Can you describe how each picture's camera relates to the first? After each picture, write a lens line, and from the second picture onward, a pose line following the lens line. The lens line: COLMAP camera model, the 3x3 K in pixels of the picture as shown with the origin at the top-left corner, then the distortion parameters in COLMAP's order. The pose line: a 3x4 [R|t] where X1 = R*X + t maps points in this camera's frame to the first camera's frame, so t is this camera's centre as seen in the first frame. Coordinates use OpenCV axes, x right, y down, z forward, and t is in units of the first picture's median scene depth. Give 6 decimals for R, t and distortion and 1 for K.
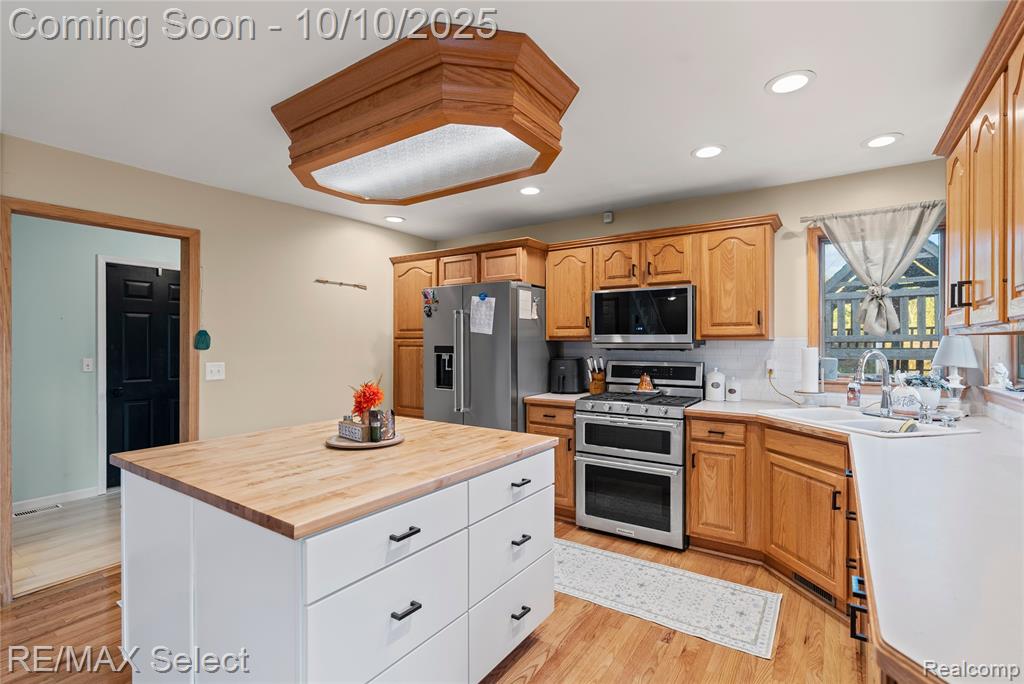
lens RADIAL K [[467.5, 0, 507.8], [0, 467.5, 339.8], [0, 0, 1]] dist [0.001576, 0.000685]
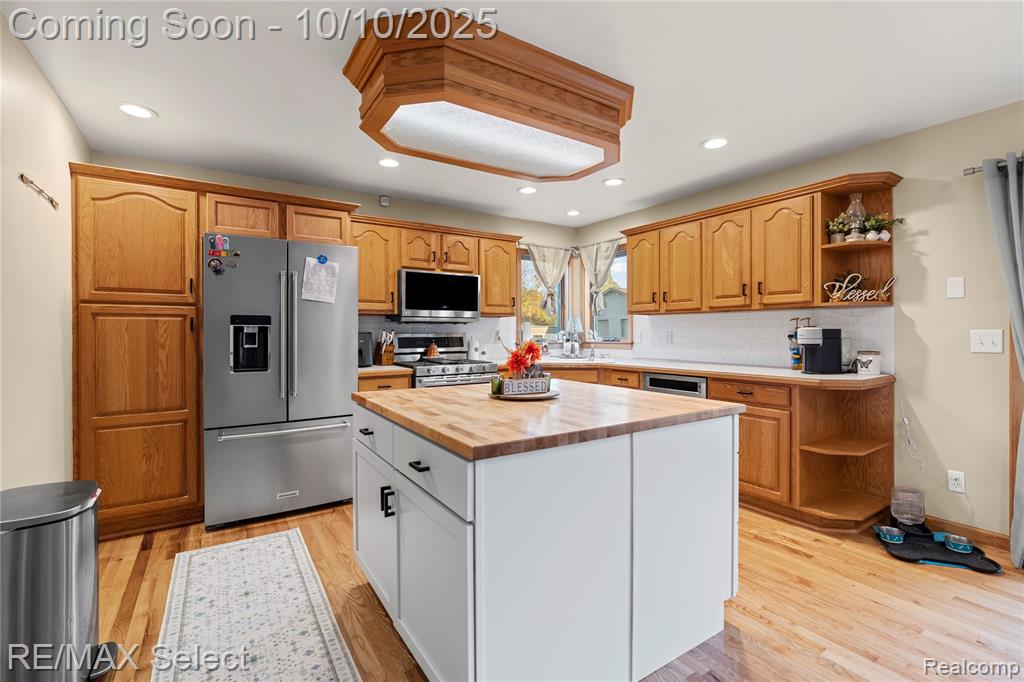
lens RADIAL K [[467.5, 0, 506.3], [0, 467.5, 338.3], [0, 0, 1]] dist [0.001576, 0.000685]
pose [[0.394472, -0.009478, 0.918859, -0.716080], [-0.002928, 0.999929, 0.011571, 0.043318], [-0.918903, -0.007255, 0.394416, 0.339947]]
